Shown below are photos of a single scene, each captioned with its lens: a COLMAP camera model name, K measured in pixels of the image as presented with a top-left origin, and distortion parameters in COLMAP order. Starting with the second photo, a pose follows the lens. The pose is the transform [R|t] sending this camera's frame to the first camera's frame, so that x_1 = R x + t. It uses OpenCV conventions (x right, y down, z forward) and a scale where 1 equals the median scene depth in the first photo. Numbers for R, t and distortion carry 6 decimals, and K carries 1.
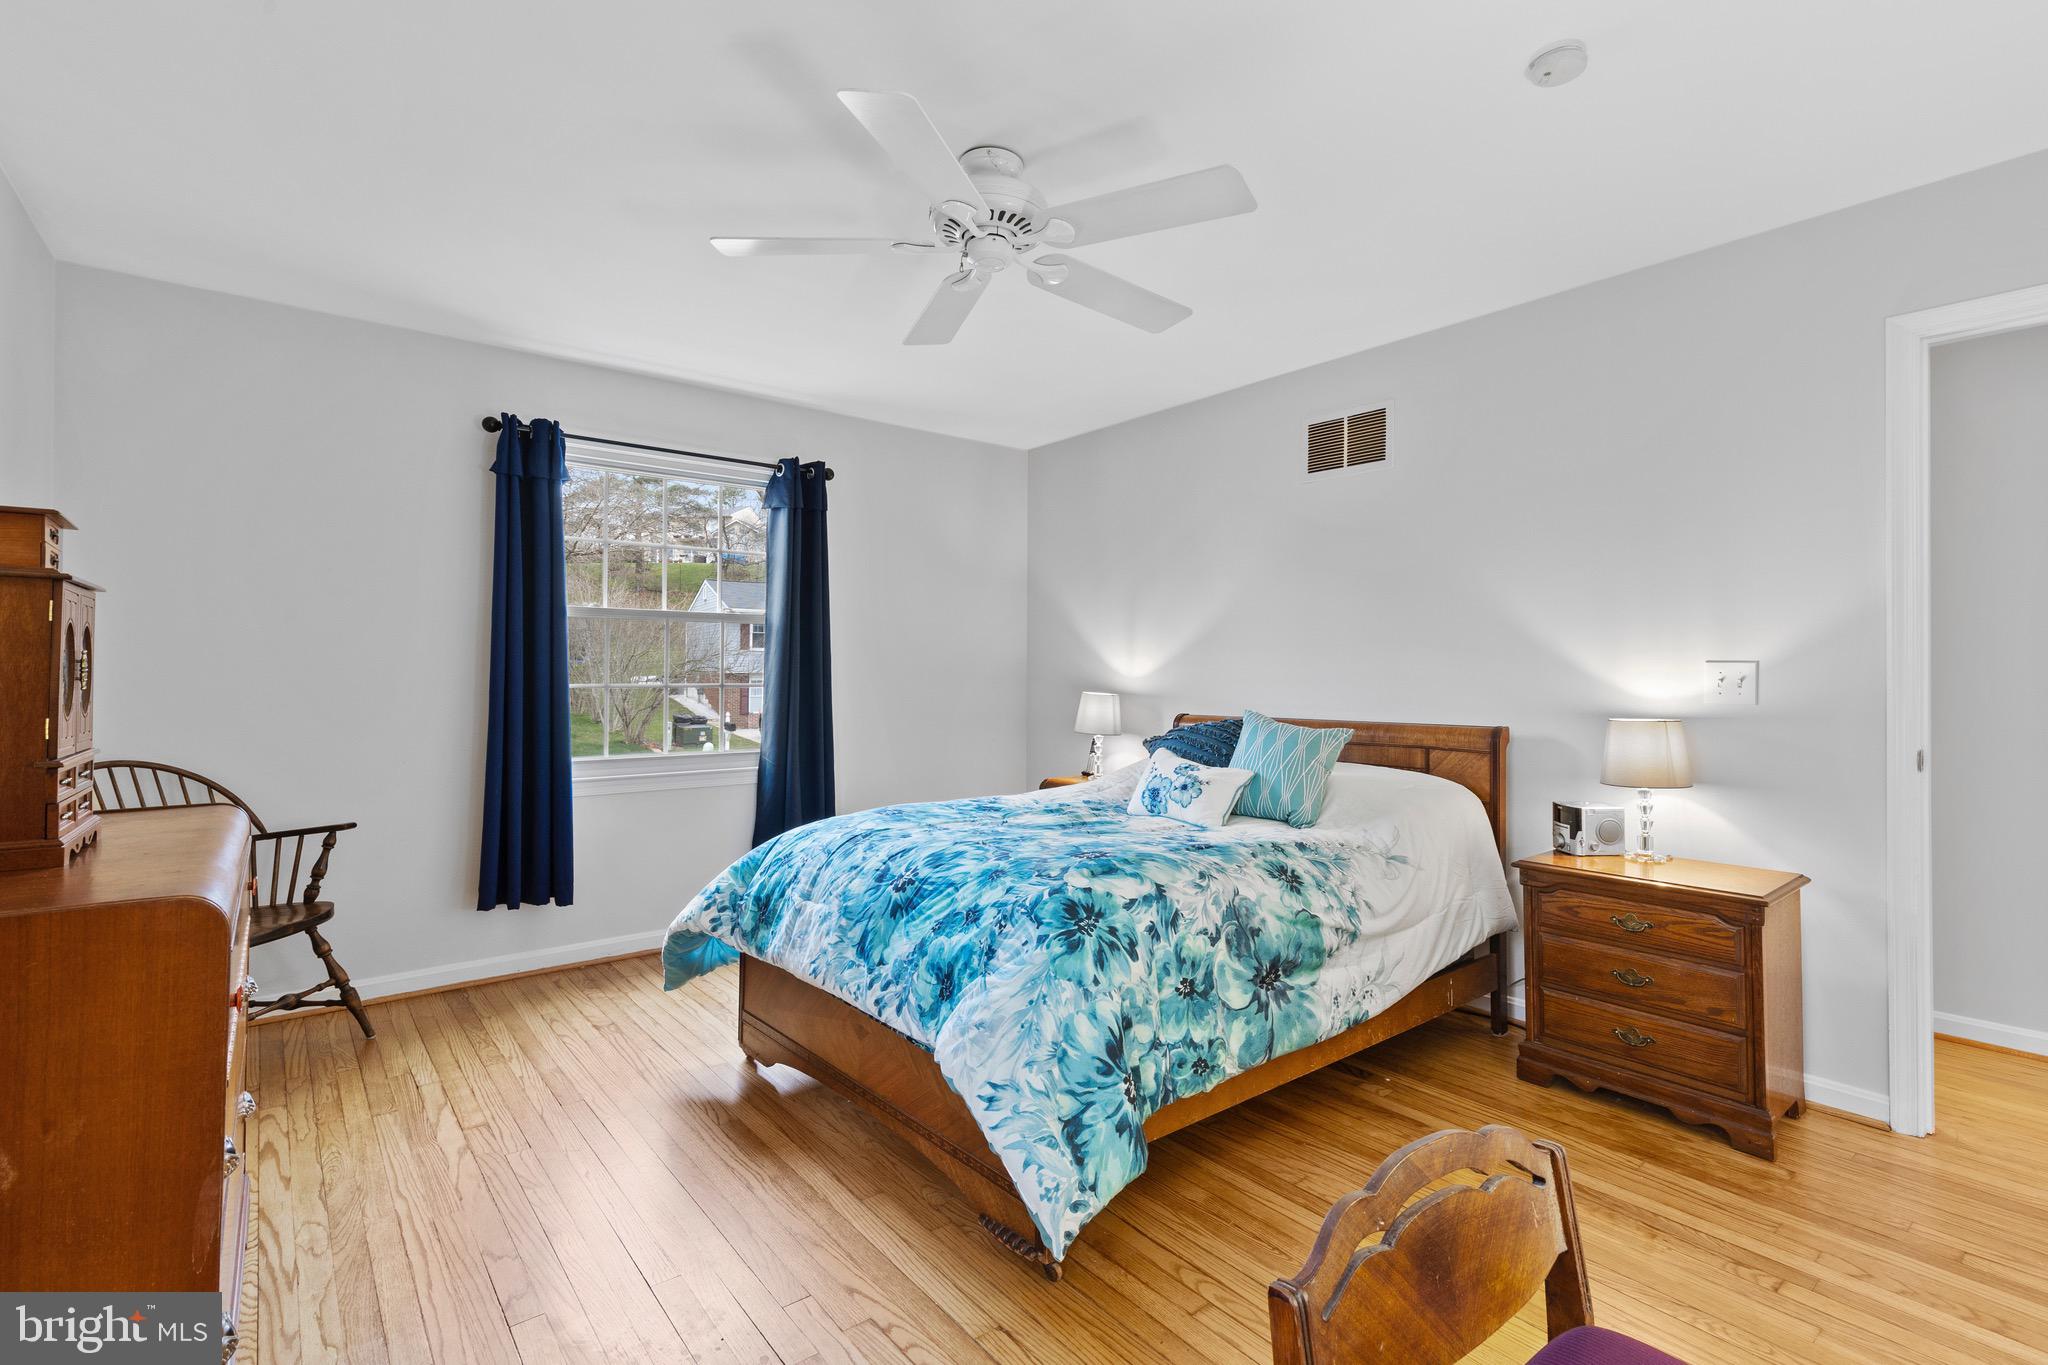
lens RADIAL K [[937.8, 0, 1022.8], [0, 937.8, 664.7], [0, 0, 1]] dist [0.009253, -0.001280]
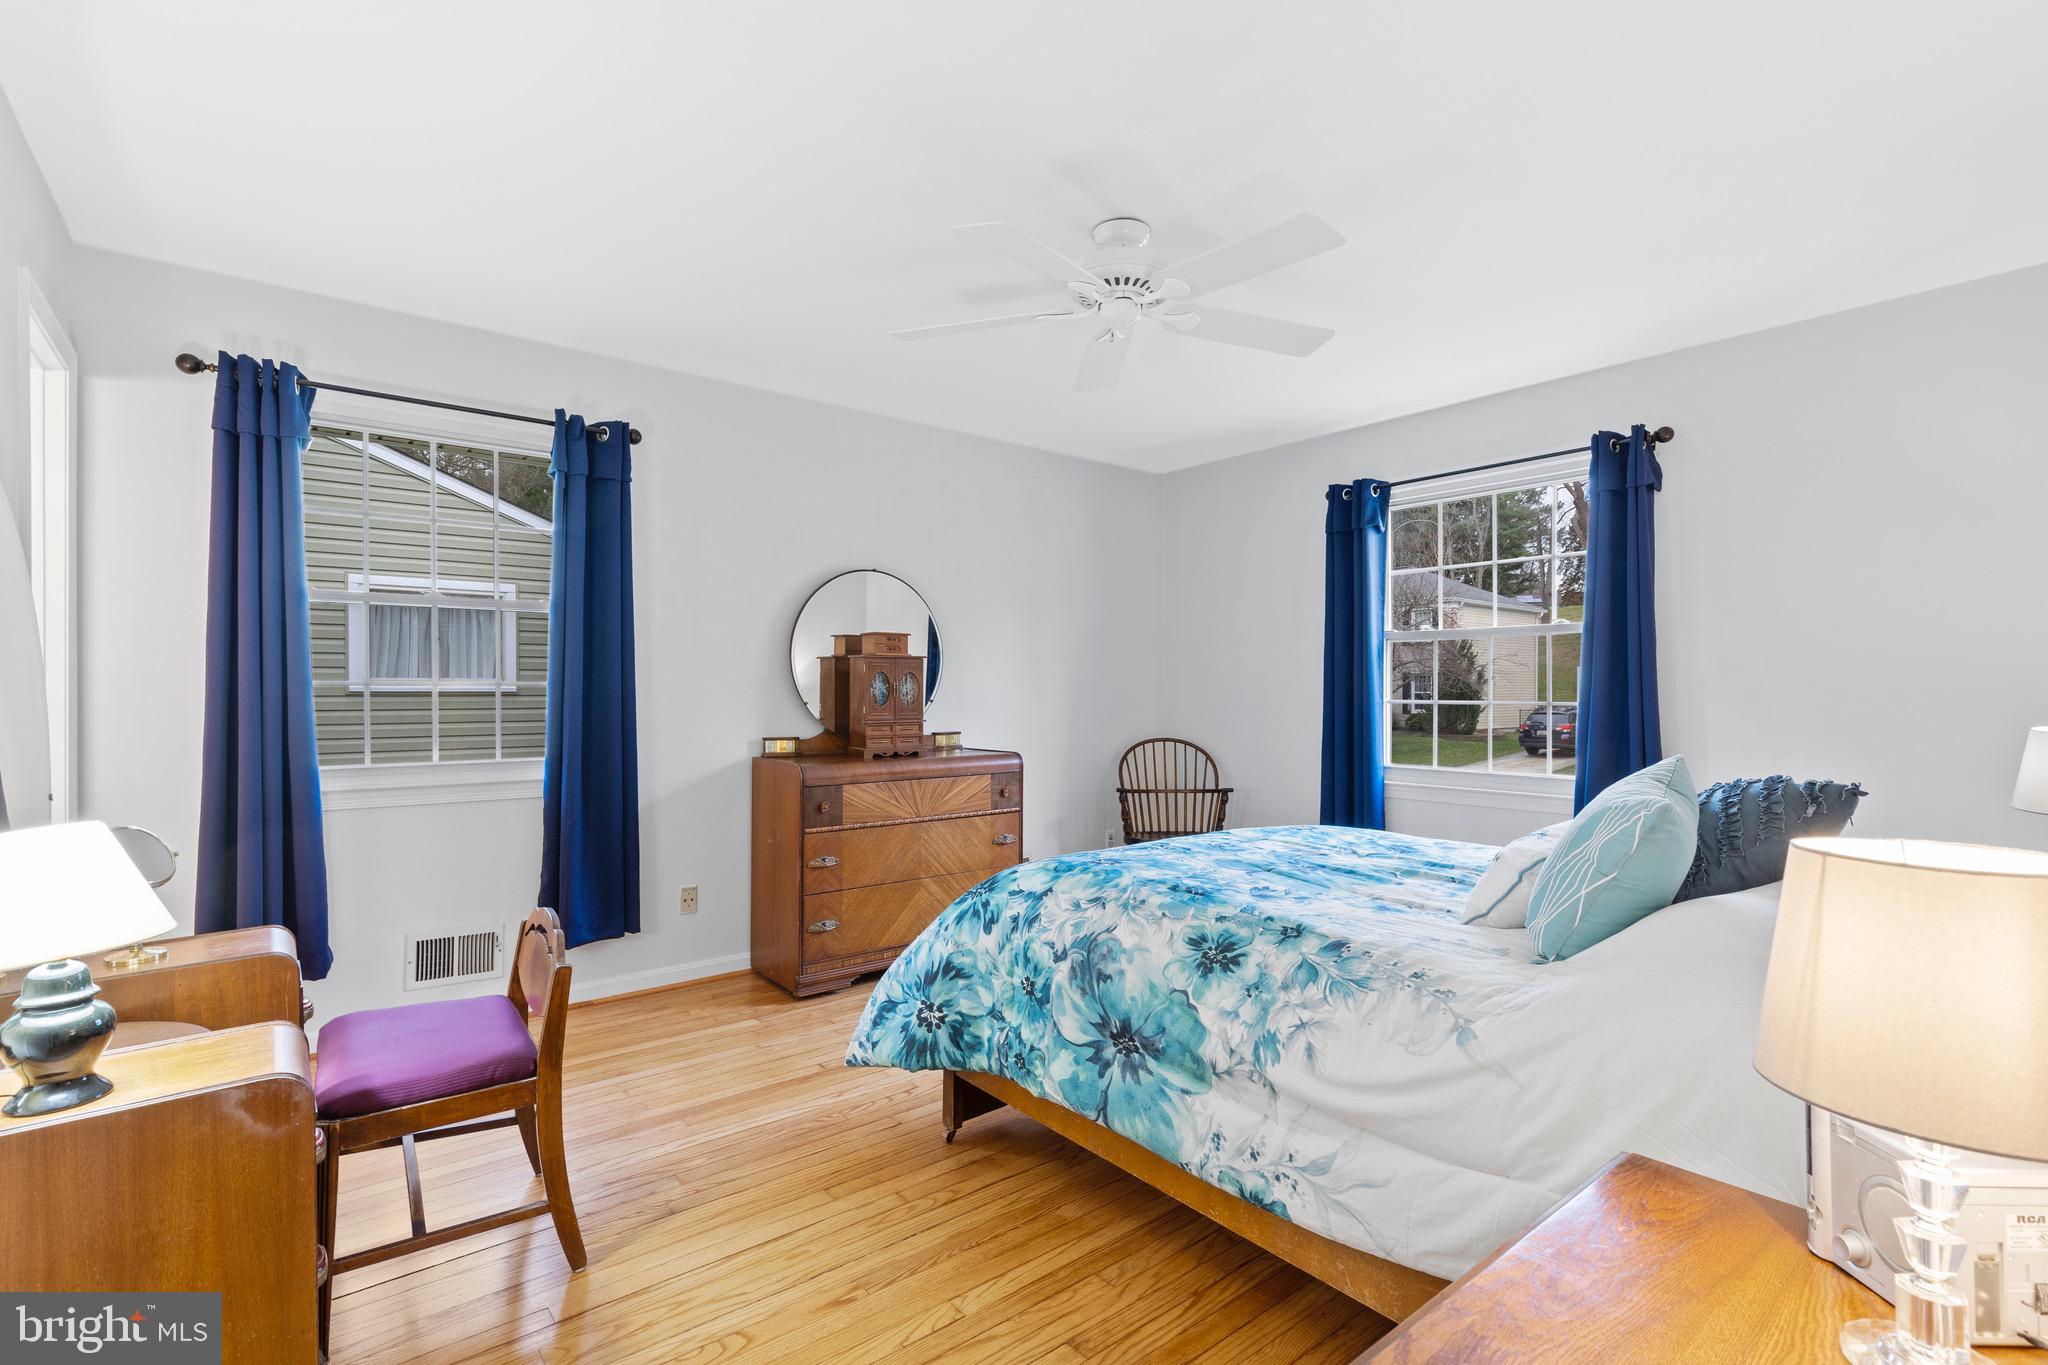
lens RADIAL K [[937.8, 0, 1025.0], [0, 937.8, 693.5], [0, 0, 1]] dist [0.009253, -0.001280]
pose [[0.014750, 0.001592, -0.999890, 1.191843], [0.009296, 0.999955, 0.001729, 0.012369], [0.999848, -0.009321, 0.014734, 0.953179]]
